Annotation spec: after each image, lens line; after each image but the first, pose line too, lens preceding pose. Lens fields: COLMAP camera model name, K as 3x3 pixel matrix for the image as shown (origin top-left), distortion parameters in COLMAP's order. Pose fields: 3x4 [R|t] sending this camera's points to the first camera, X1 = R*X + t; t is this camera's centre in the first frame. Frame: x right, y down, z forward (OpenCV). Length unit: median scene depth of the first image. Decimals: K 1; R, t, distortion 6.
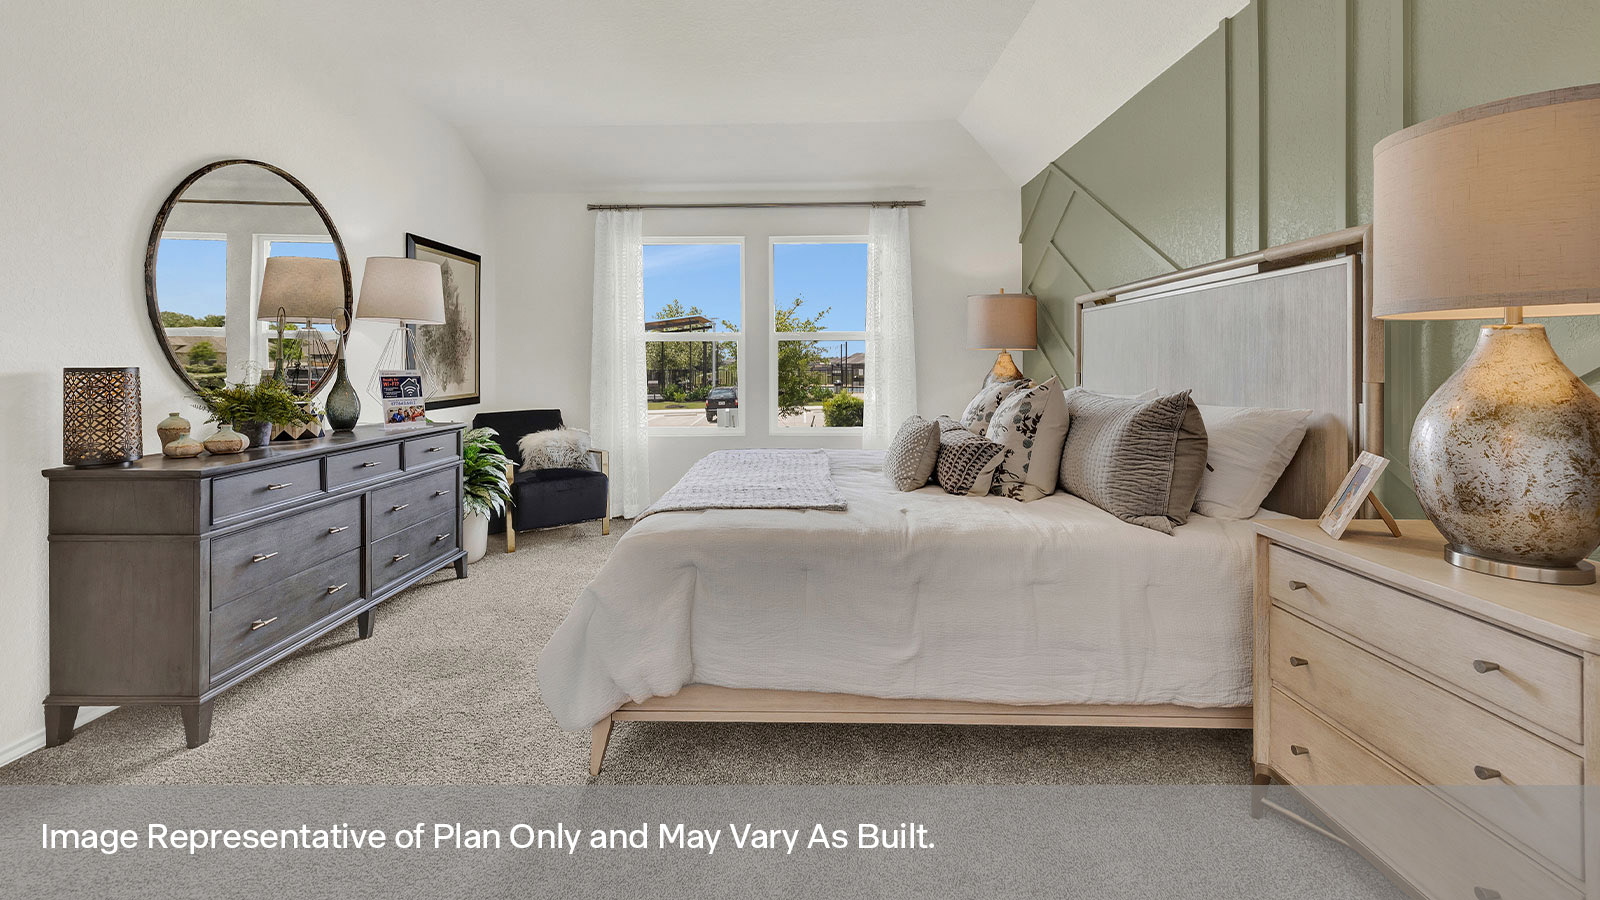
lens RADIAL K [[701.6, 0, 804.8], [0, 701.6, 350.2], [0, 0, 1]] dist [-0.001407, -0.000483]
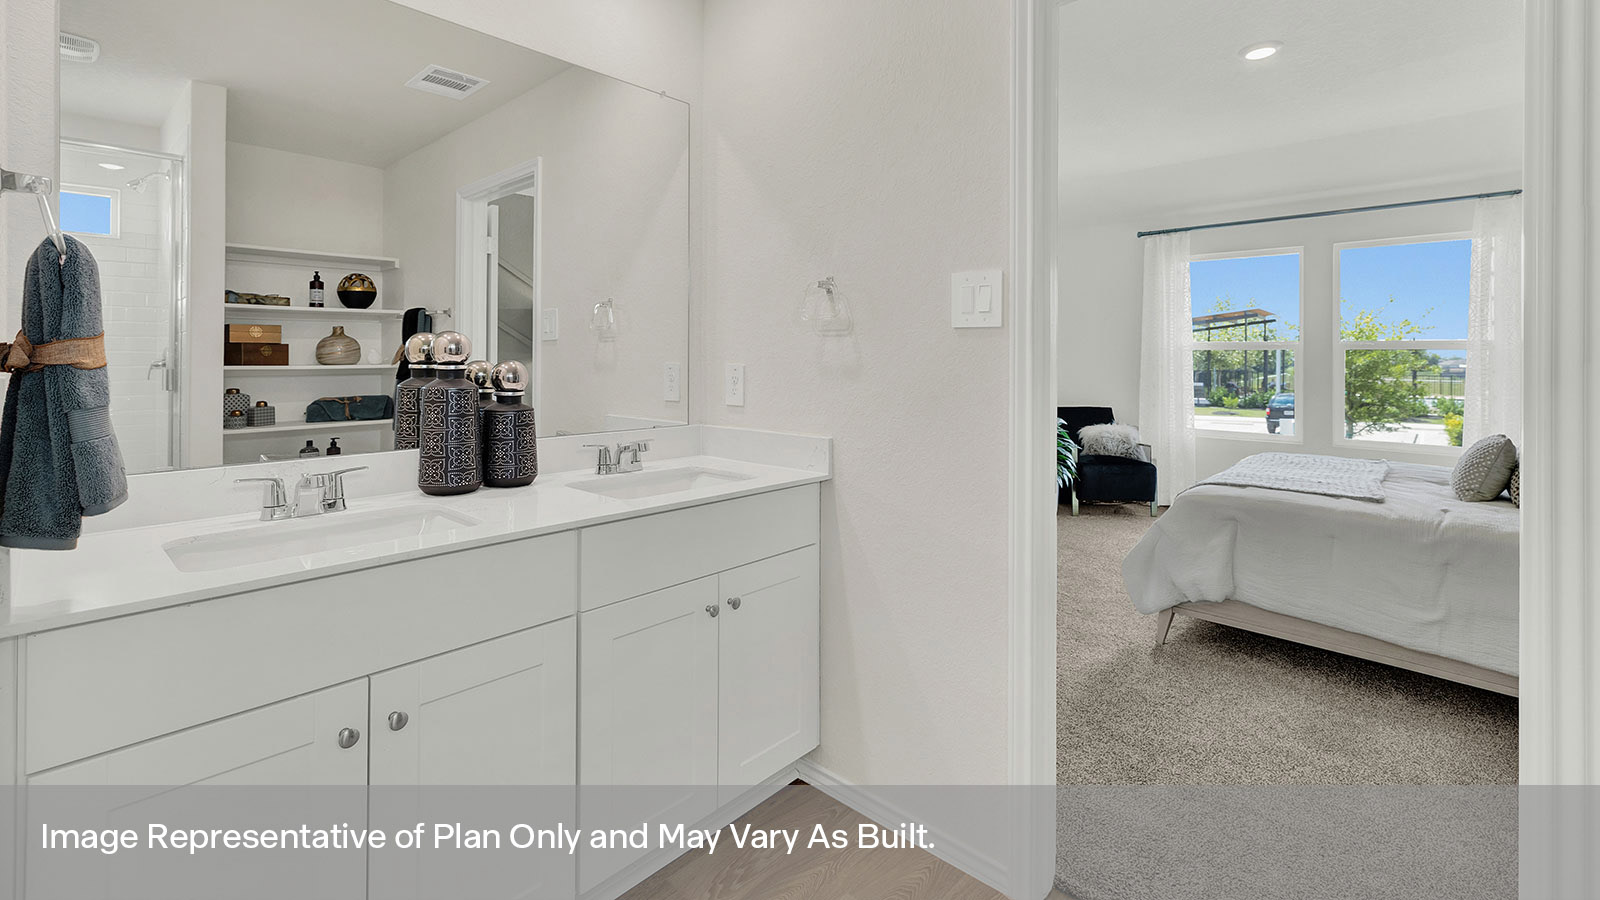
lens RADIAL K [[701.6, 0, 804.8], [0, 701.6, 350.2], [0, 0, 1]] dist [-0.001407, -0.000483]
pose [[0.749955, 0.004660, -0.661472, 0.057076], [-0.002688, 0.999988, 0.003998, -0.019527], [0.661483, -0.001221, 0.749959, -0.294546]]
